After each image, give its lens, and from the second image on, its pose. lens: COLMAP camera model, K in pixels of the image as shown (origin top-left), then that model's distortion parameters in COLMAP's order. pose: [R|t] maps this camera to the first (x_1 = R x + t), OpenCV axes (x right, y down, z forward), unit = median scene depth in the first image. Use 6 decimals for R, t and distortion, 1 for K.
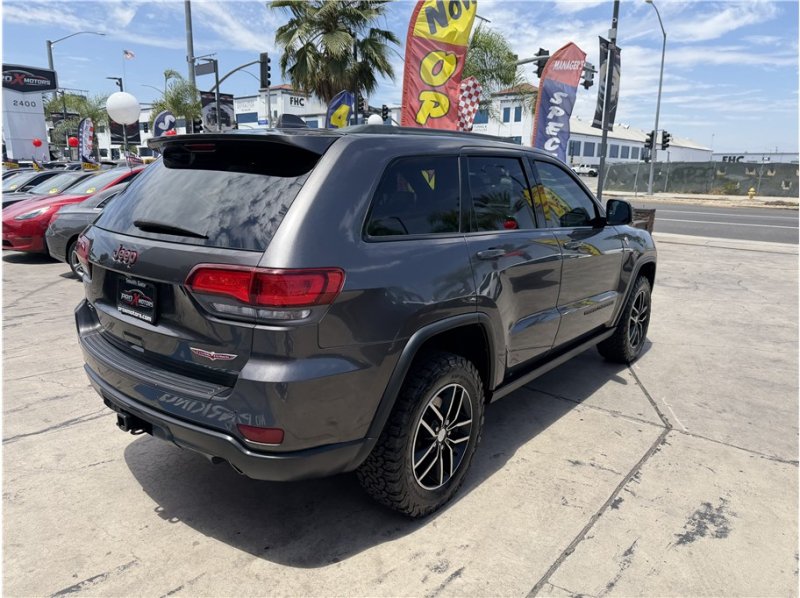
lens RADIAL K [[560.0, 0, 398.4], [0, 560.0, 304.2], [0, 0, 1]] dist [0.015768, -0.024289]
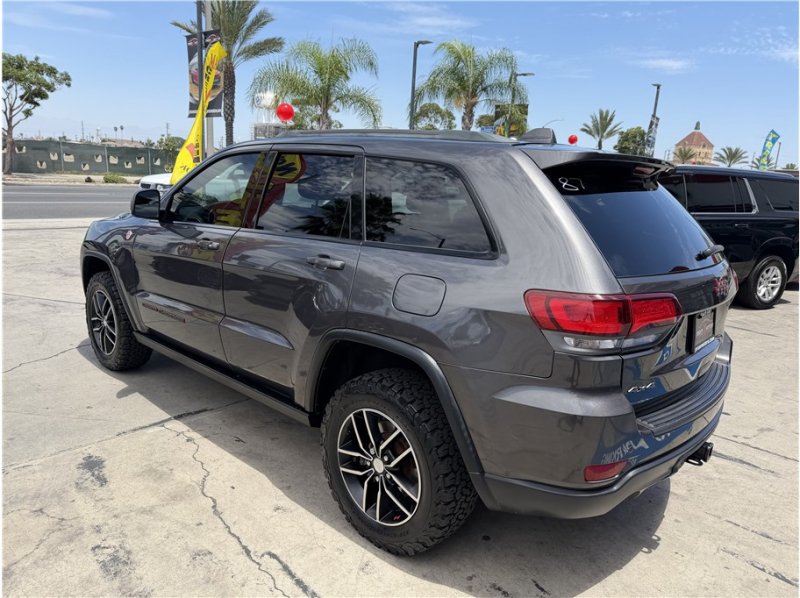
lens RADIAL K [[560.0, 0, 399.8], [0, 560.0, 303.4], [0, 0, 1]] dist [0.015768, -0.024289]
pose [[0.063039, -0.236961, 0.969472, -0.858810], [0.177420, 0.958591, 0.222765, -0.218586], [-0.982114, 0.157961, 0.102470, 0.836944]]
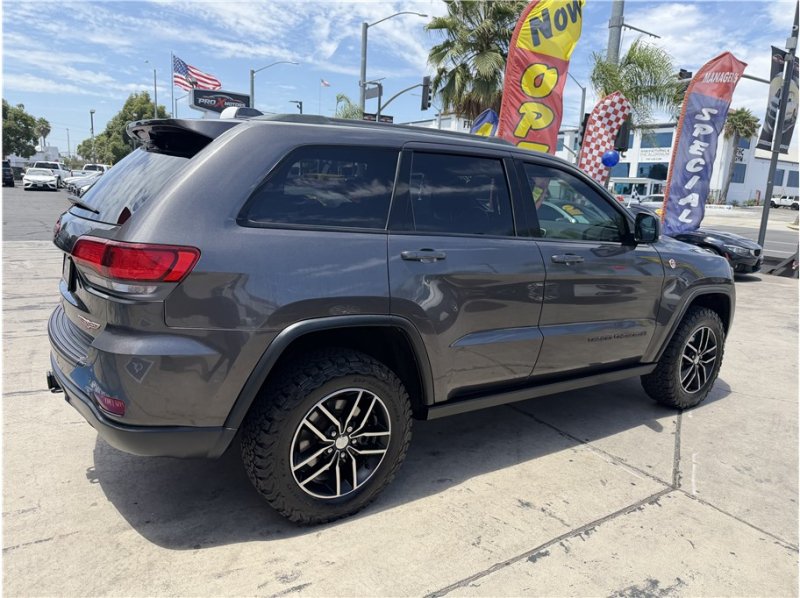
lens RADIAL K [[560.0, 0, 401.9], [0, 560.0, 302.6], [0, 0, 1]] dist [0.015768, -0.024289]
pose [[0.957299, 0.089849, -0.274782, 0.275049], [-0.100911, 0.994546, -0.026362, 0.010667], [0.270915, 0.052965, 0.961145, 0.074056]]
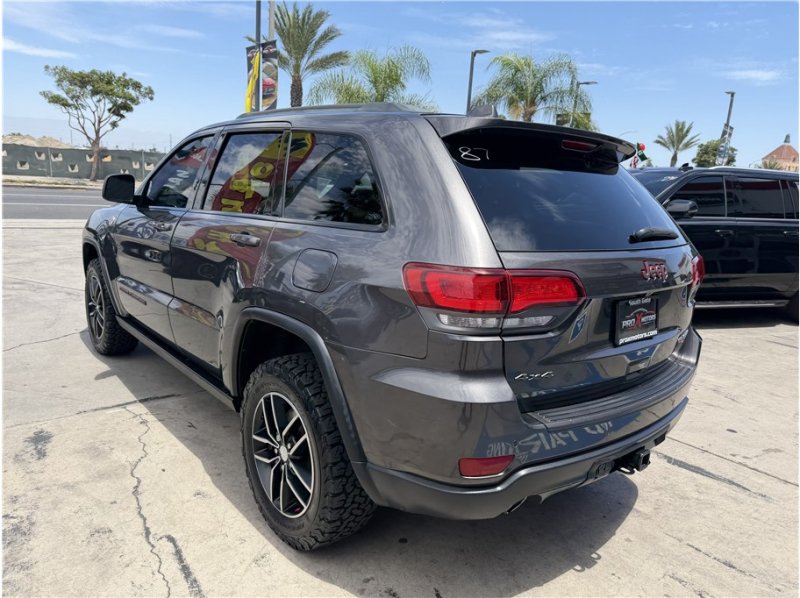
lens RADIAL K [[560.0, 0, 403.4], [0, 560.0, 296.5], [0, 0, 1]] dist [0.015768, -0.024289]
pose [[0.178136, -0.201250, 0.963206, -0.814219], [0.167234, 0.970814, 0.171911, -0.153281], [-0.969691, 0.130458, 0.206593, 0.689751]]
